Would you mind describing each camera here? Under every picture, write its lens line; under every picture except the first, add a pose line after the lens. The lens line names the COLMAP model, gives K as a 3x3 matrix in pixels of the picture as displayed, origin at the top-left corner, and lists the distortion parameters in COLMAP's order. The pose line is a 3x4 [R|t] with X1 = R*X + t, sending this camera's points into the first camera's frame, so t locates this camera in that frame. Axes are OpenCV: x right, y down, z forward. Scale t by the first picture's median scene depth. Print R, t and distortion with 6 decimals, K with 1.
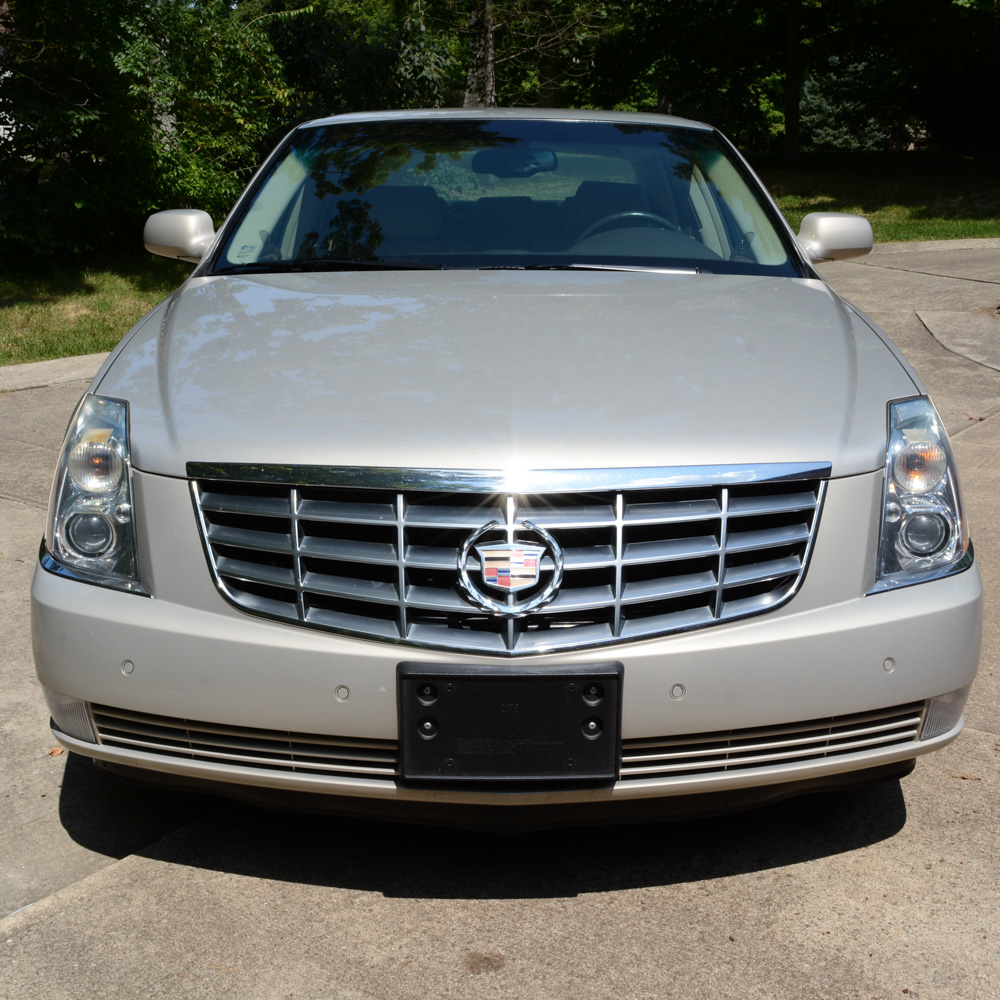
lens RADIAL K [[1190.6, 0, 497.3], [0, 1190.6, 494.6], [0, 0, 1]] dist [-0.082136, 0.000000]
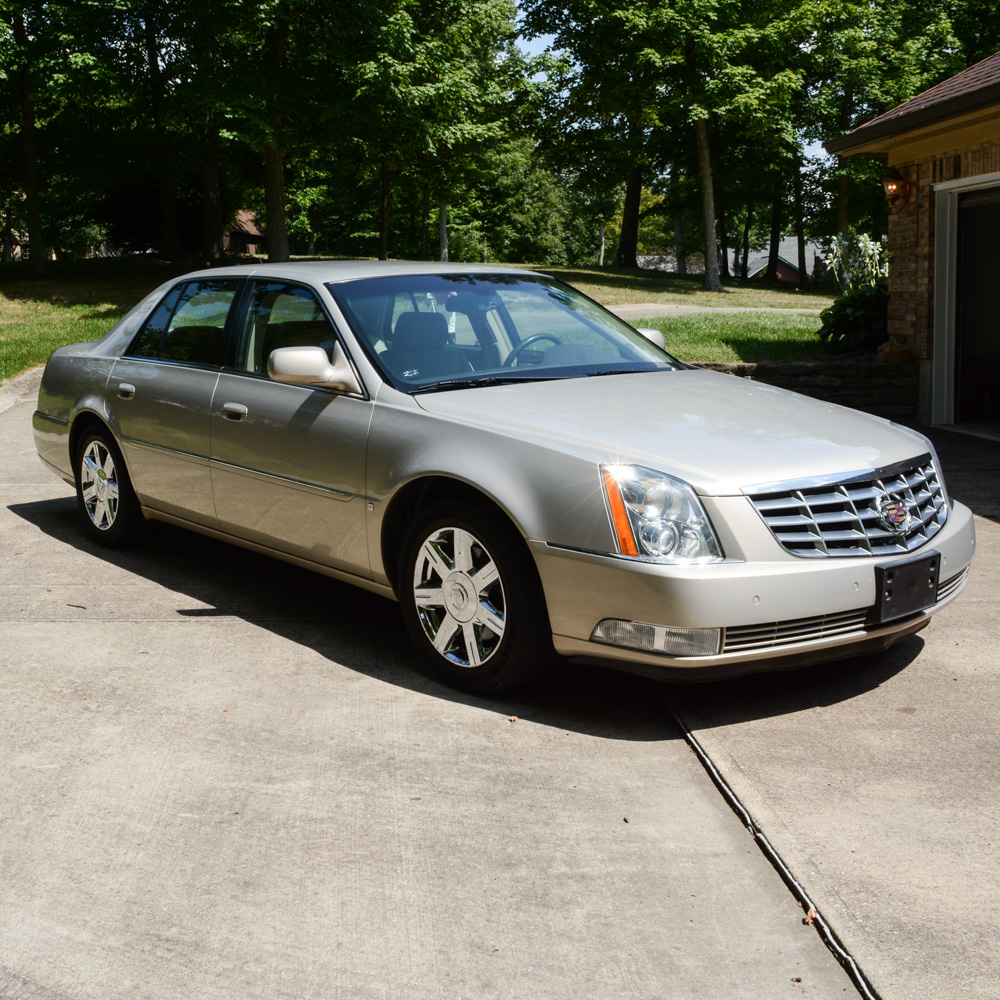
lens RADIAL K [[1190.6, 0, 494.4], [0, 1190.6, 498.5], [0, 0, 1]] dist [-0.082136, 0.000000]
pose [[0.756255, -0.112527, 0.644528, -1.699819], [0.163584, 0.986332, -0.019739, -0.032938], [-0.633497, 0.120362, 0.764326, -0.127408]]
